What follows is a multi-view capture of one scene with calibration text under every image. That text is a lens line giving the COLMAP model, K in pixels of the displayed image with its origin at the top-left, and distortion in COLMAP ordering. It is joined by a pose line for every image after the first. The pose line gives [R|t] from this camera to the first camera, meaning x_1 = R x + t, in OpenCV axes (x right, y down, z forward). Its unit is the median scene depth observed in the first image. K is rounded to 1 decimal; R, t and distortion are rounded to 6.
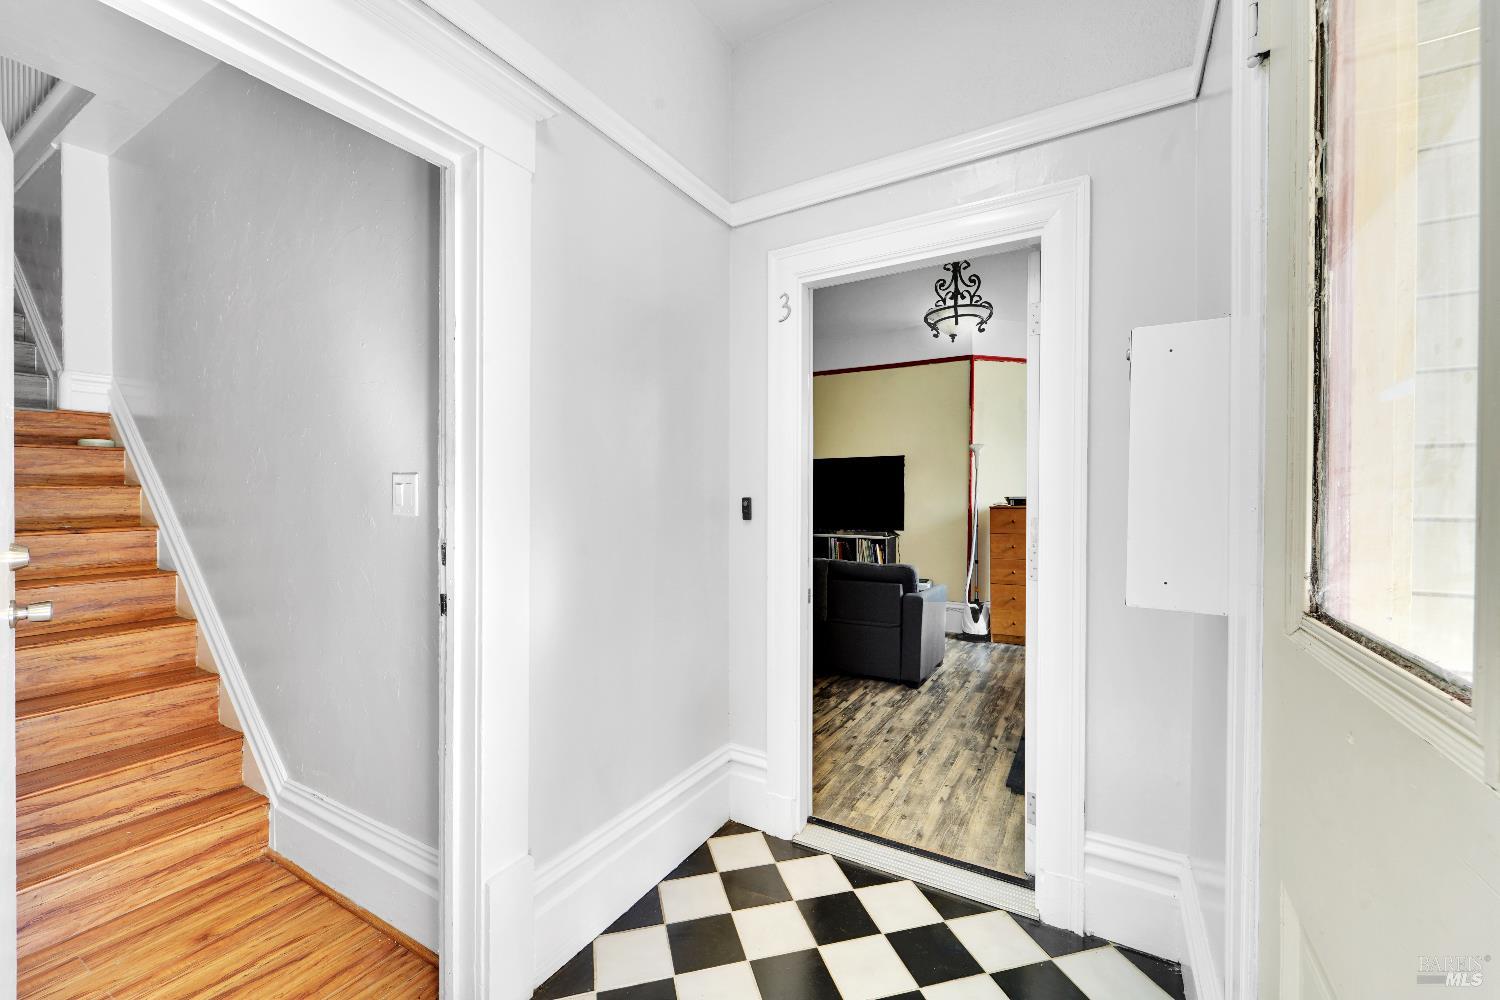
lens RADIAL K [[603.1, 0, 739.4], [0, 603.1, 512.9], [0, 0, 1]] dist [0.001343, -0.001058]
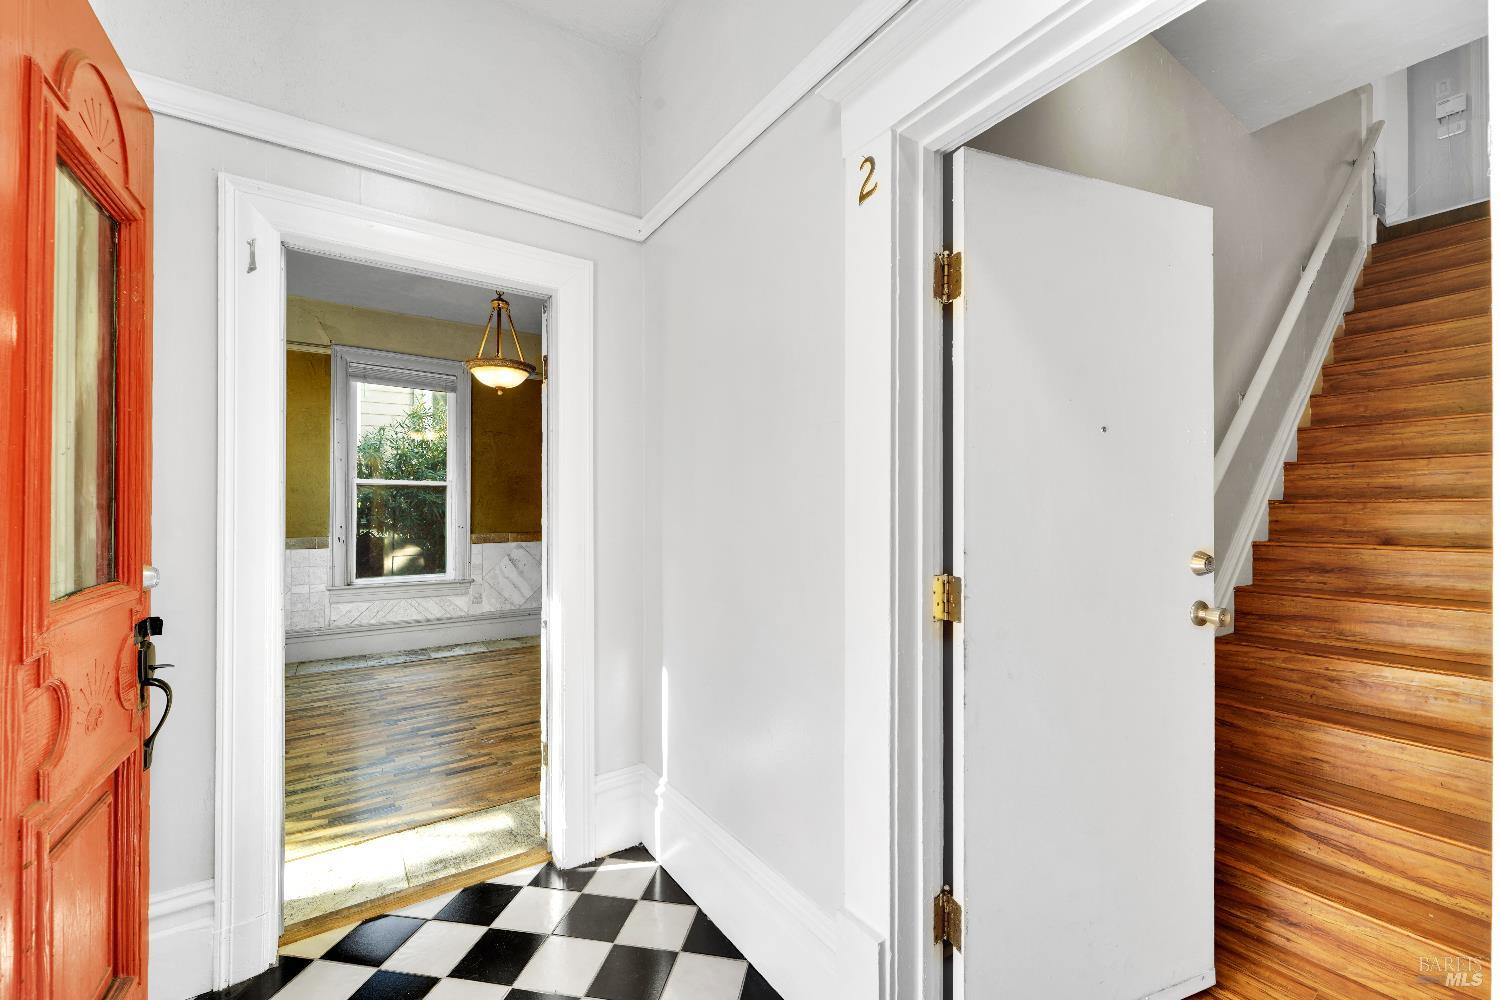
lens RADIAL K [[603.1, 0, 749.0], [0, 603.1, 501.2], [0, 0, 1]] dist [0.001343, -0.001058]
pose [[-0.424451, -0.007467, -0.905420, 0.150864], [-0.006285, 0.999966, -0.005300, -0.034095], [0.905429, 0.003441, -0.424483, 0.502937]]
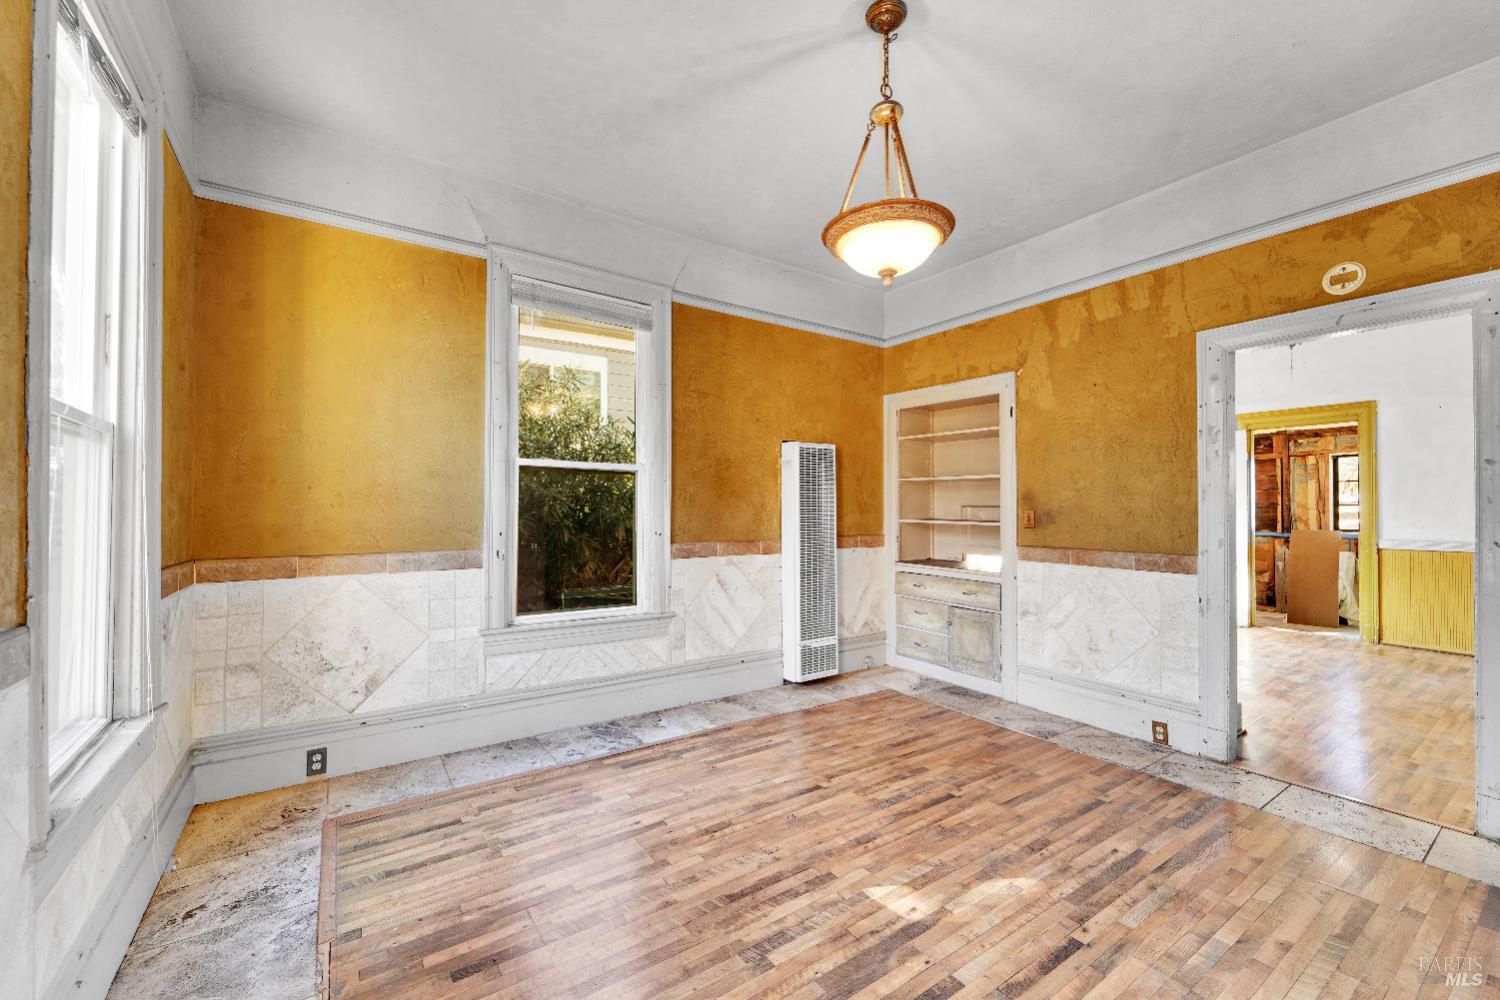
lens RADIAL K [[603.1, 0, 745.6], [0, 603.1, 501.6], [0, 0, 1]] dist [0.001343, -0.001058]
pose [[-0.424435, -0.011983, -0.905379, -0.222254], [-0.008085, 0.999923, -0.009444, -0.006216], [0.905422, 0.003311, -0.424499, -0.766470]]
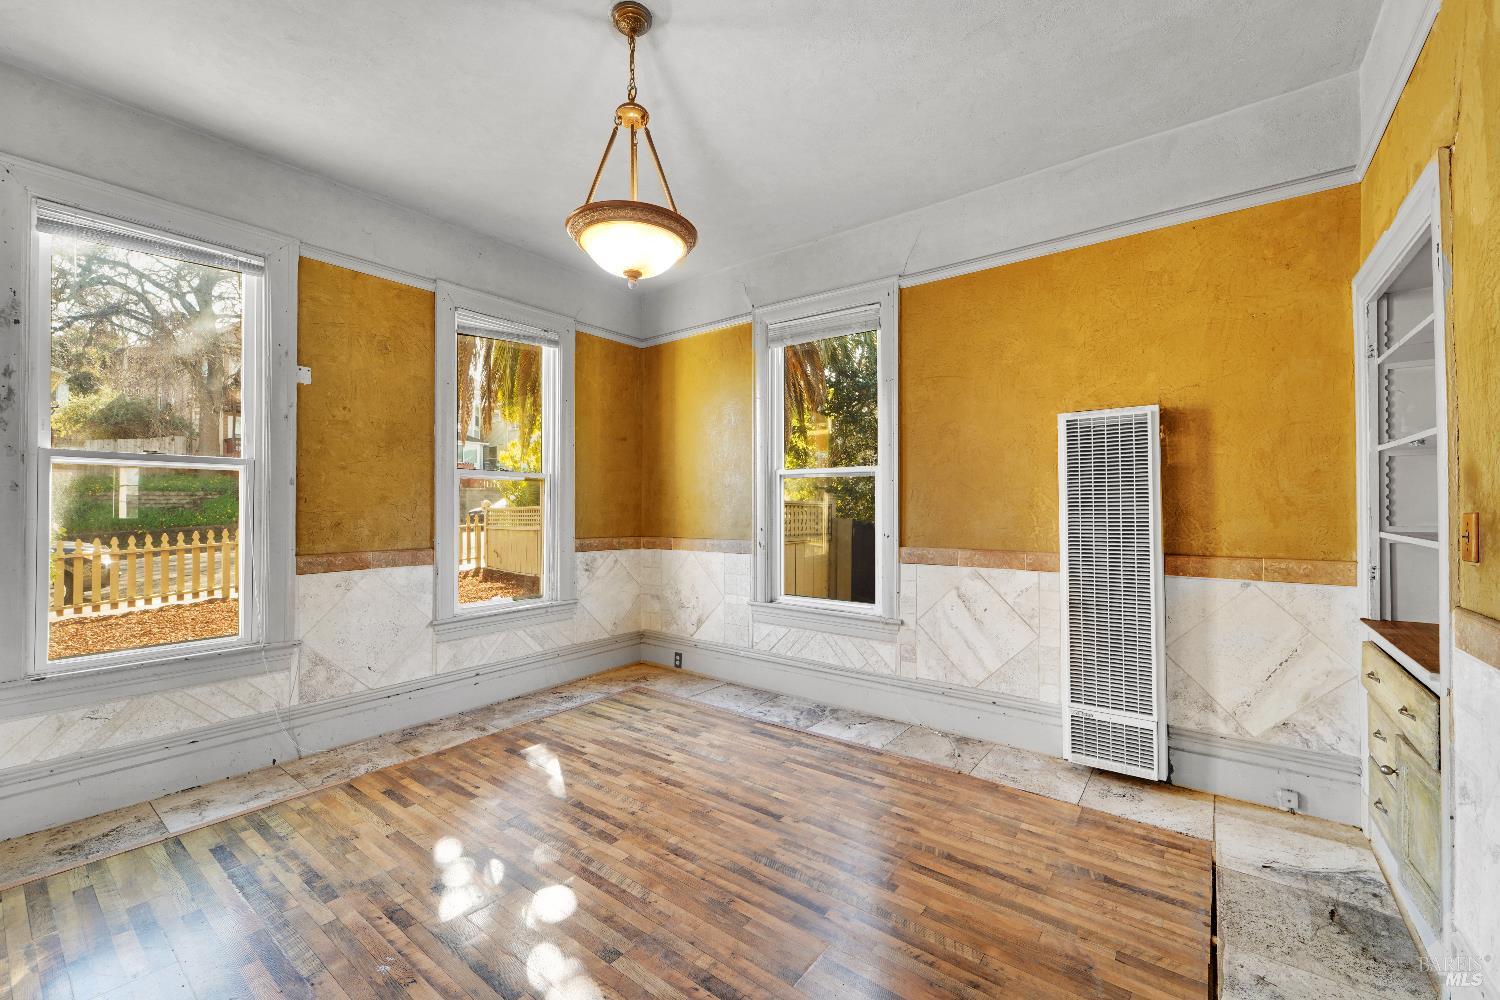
lens RADIAL K [[603.1, 0, 751.2], [0, 603.1, 499.5], [0, 0, 1]] dist [0.001343, -0.001058]
pose [[-0.993290, 0.001345, 0.115641, -1.497973], [0.000479, 0.999972, -0.007521, -0.015390], [-0.115648, -0.007416, -0.993263, -0.027893]]
